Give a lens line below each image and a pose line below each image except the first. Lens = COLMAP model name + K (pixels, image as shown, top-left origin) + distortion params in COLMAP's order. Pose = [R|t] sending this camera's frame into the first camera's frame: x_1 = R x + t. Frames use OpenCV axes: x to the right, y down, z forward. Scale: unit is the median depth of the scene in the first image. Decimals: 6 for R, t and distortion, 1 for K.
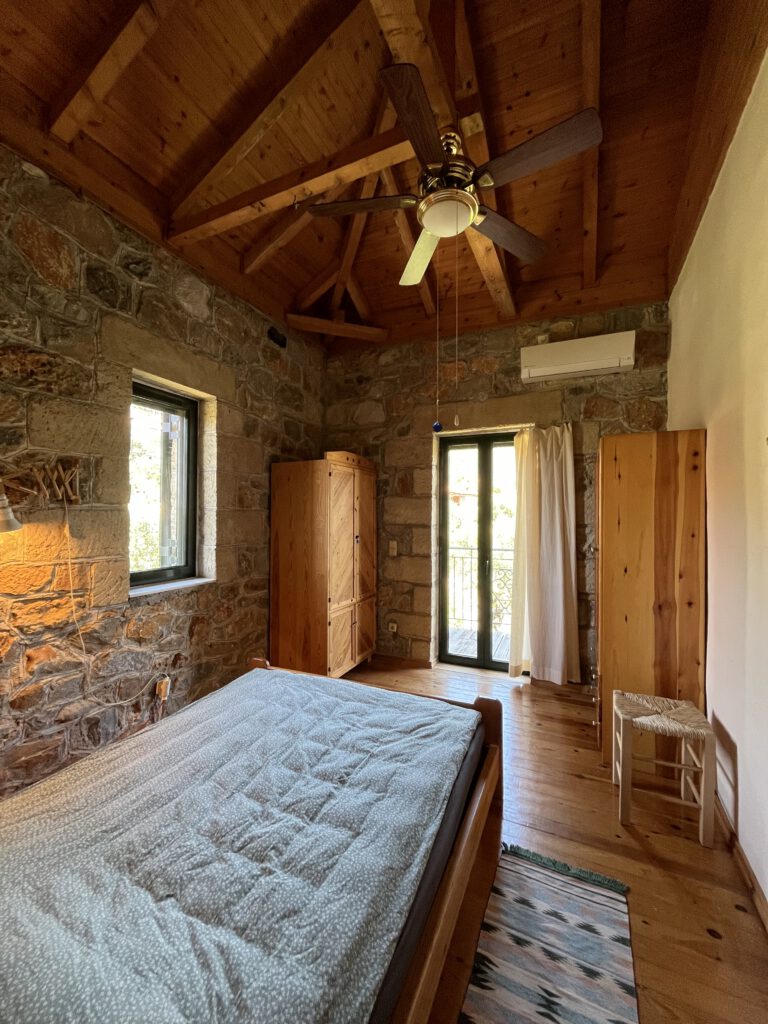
lens RADIAL K [[413.3, 0, 384.0], [0, 413.3, 512.0], [0, 0, 1]] dist [-0.001052, -0.000011]
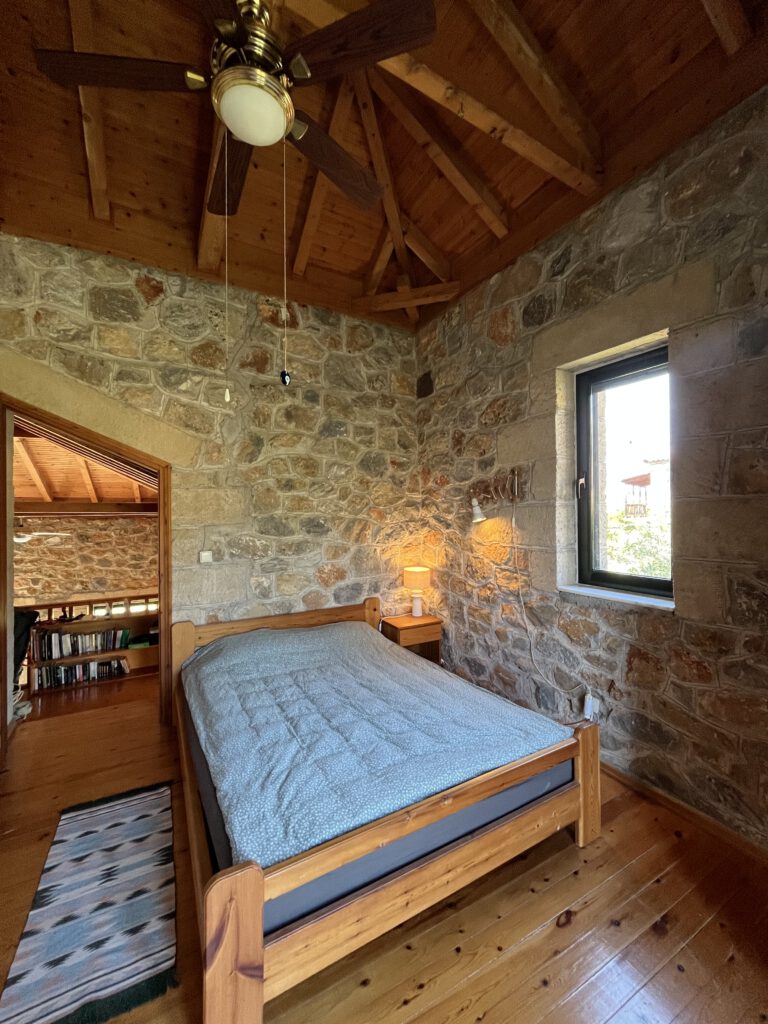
lens RADIAL K [[413.3, 0, 384.0], [0, 413.3, 512.0], [0, 0, 1]] dist [-0.001052, -0.000011]
pose [[-0.585963, -0.002387, -0.810334, 0.561129], [0.009639, 0.999904, -0.009916, 0.020527], [0.810281, -0.013621, -0.585884, 1.467435]]
